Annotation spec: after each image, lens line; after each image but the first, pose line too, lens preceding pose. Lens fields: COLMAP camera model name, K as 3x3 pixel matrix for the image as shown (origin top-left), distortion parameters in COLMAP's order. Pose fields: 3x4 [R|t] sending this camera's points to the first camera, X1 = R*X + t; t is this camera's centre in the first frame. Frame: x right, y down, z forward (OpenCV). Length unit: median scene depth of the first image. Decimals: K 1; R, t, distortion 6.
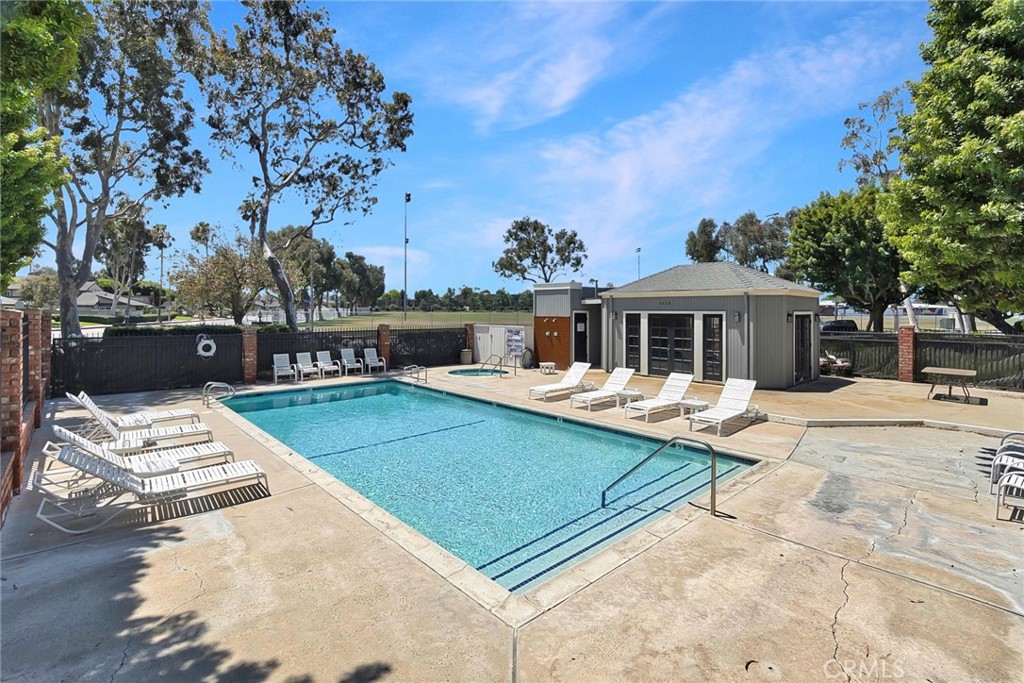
lens RADIAL K [[470.9, 0, 517.3], [0, 470.9, 318.2], [0, 0, 1]] dist [-0.016083, 0.002954]
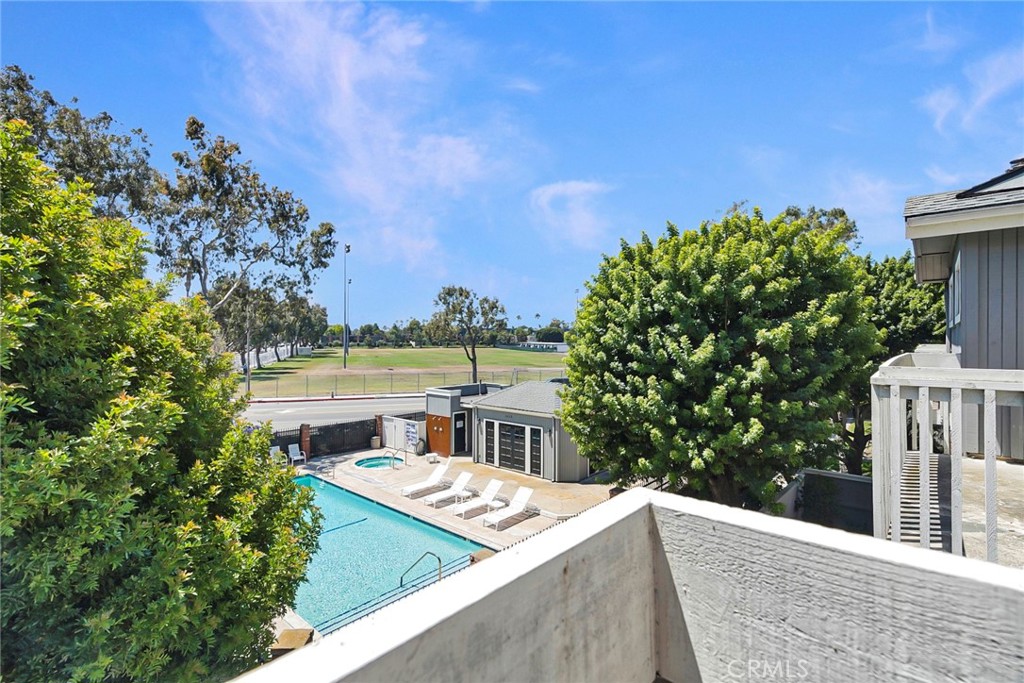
lens RADIAL K [[470.9, 0, 514.1], [0, 470.9, 337.5], [0, 0, 1]] dist [-0.016083, 0.002954]
pose [[0.994918, -0.008172, 0.100358, 0.143475], [0.010747, 0.999626, -0.025144, -0.172550], [-0.100115, 0.026095, 0.994634, -0.301385]]
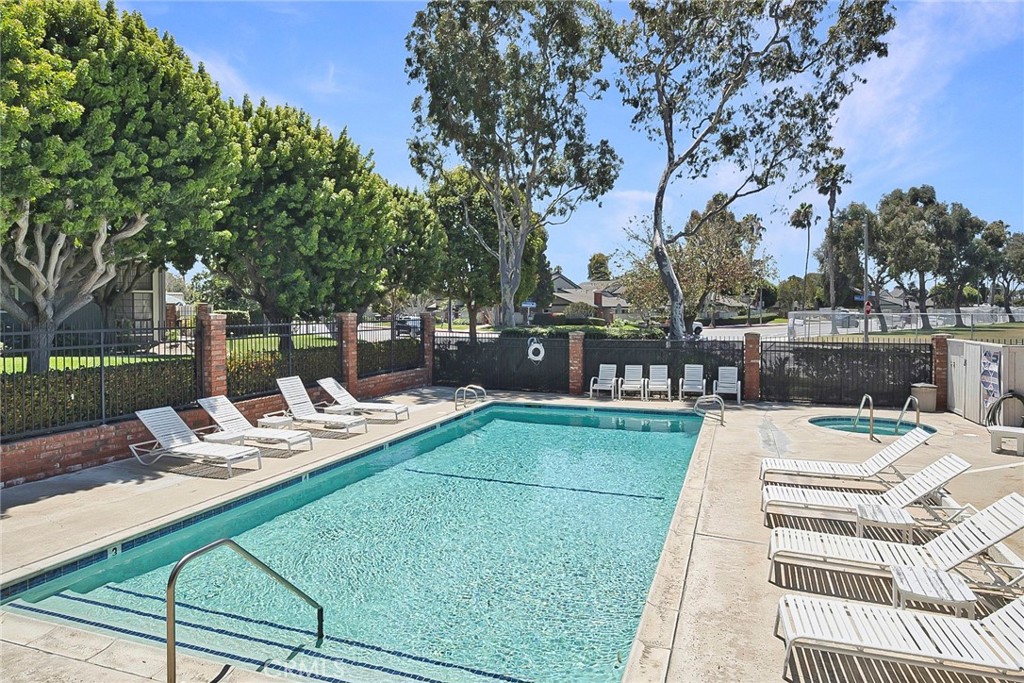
lens RADIAL K [[619.7, 0, 509.3], [0, 619.7, 308.9], [0, 0, 1]] dist [-0.006606, 0.003392]
pose [[0.461485, -0.006557, -0.887124, 0.323711], [-0.010227, 0.999867, -0.012710, -0.006102], [0.887089, 0.014938, 0.461356, 0.265146]]
